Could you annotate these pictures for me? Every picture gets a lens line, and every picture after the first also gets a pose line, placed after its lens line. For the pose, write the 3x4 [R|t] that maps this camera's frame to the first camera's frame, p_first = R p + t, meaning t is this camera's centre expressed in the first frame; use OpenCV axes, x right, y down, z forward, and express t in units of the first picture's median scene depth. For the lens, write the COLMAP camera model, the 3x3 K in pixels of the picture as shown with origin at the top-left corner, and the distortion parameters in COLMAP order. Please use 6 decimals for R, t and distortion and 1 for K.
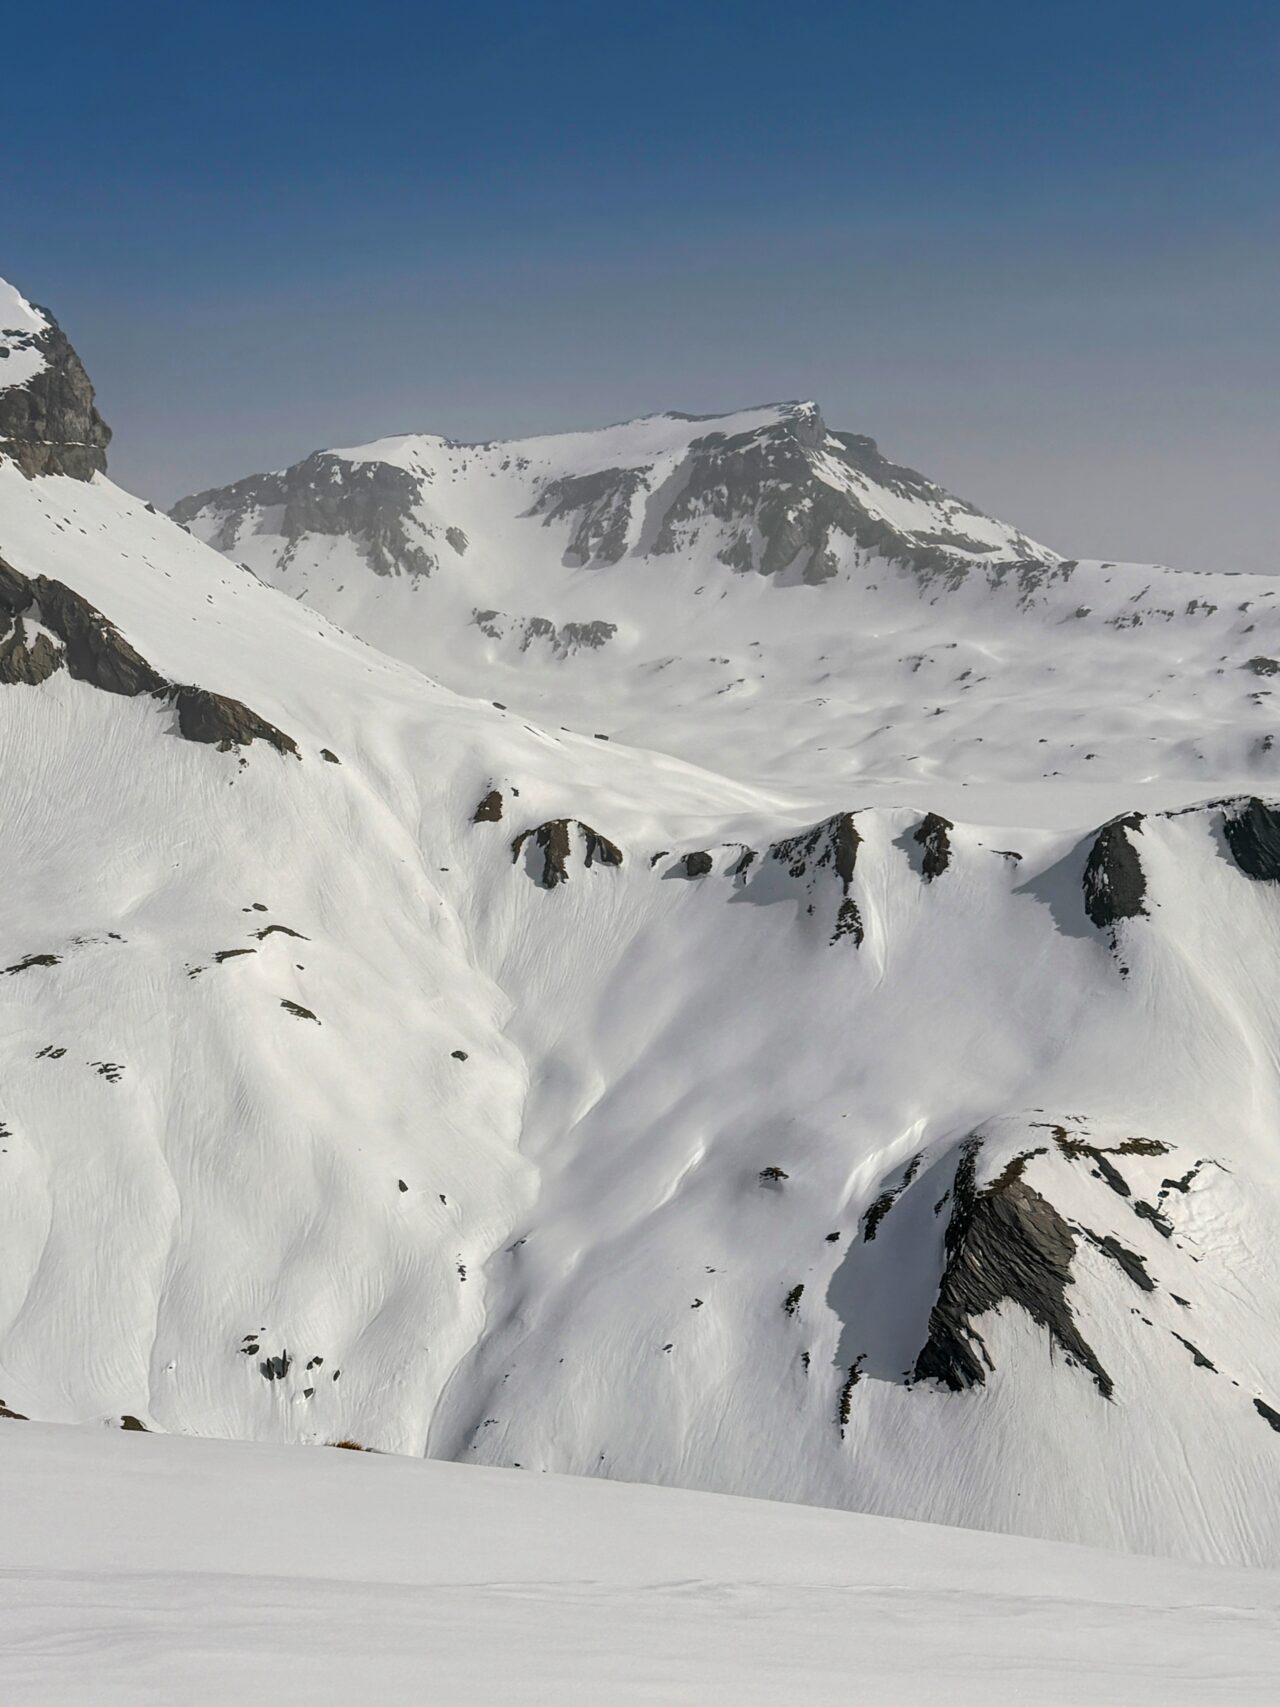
lens RADIAL K [[2356.9, 0, 659.2], [0, 2356.9, 880.2], [0, 0, 1]] dist [0.141592, -0.024341]
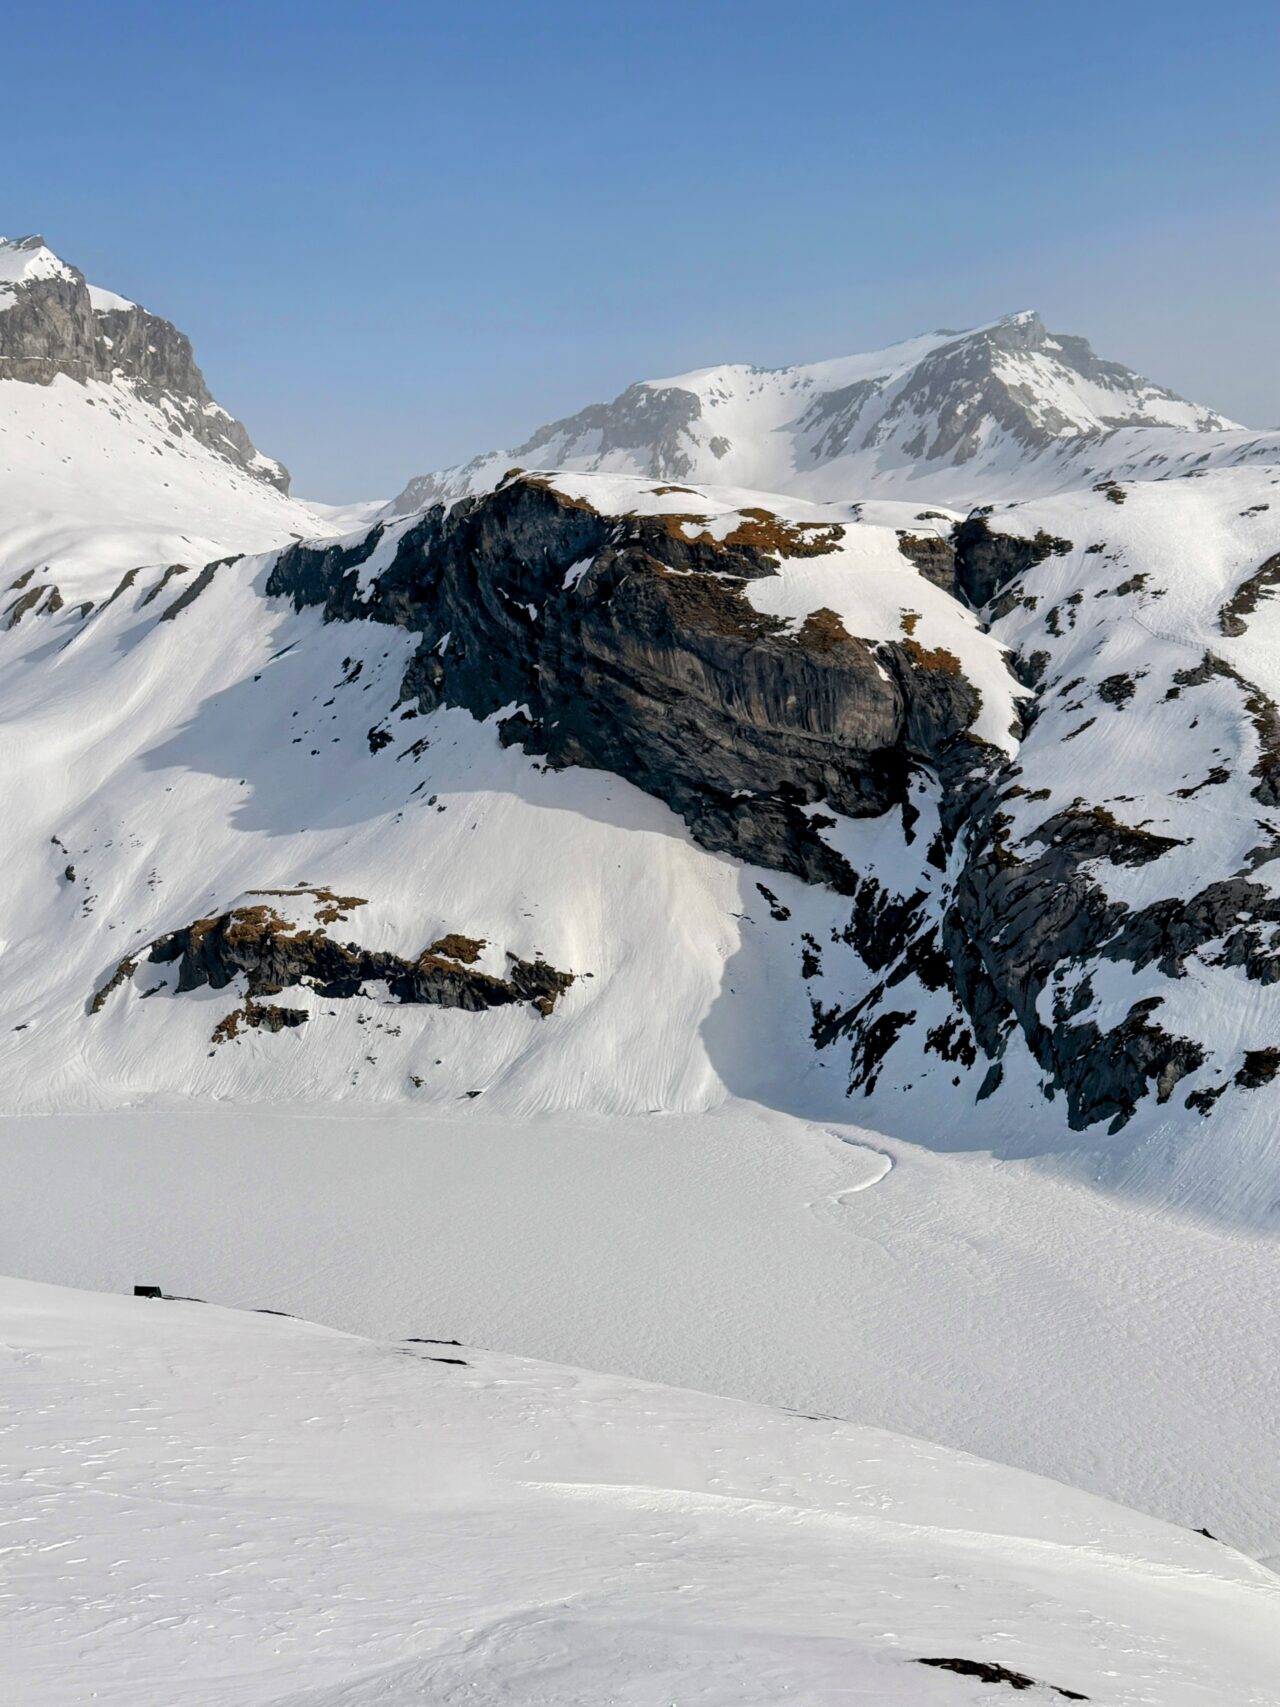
lens RADIAL K [[1994.5, 0, 640.8], [0, 1994.5, 853.5], [0, 0, 1]] dist [0.182852, -0.343694]
pose [[0.934793, 0.022529, -0.354477, 0.661270], [-0.009760, 0.999239, 0.037769, 0.078054], [0.355058, -0.031846, 0.934302, -0.015222]]
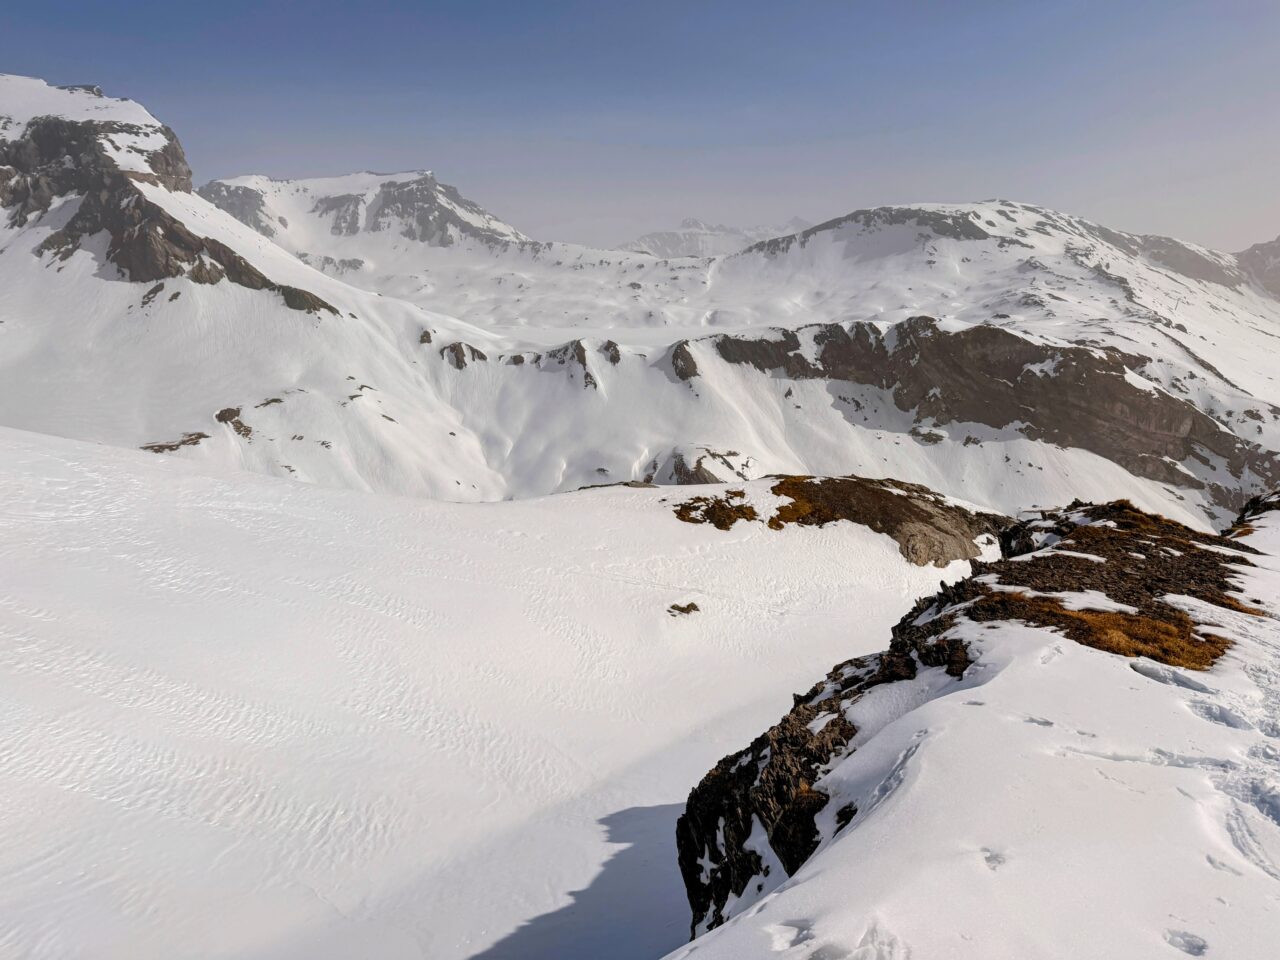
lens RADIAL K [[887.9, 0, 647.9], [0, 887.9, 482.6], [0, 0, 1]] dist [0.164009, -0.322331]
pose [[0.938693, -0.058581, 0.339741, -0.171940], [0.013825, 0.991061, 0.132691, -0.000838], [-0.344478, -0.119859, 0.931112, -0.005486]]
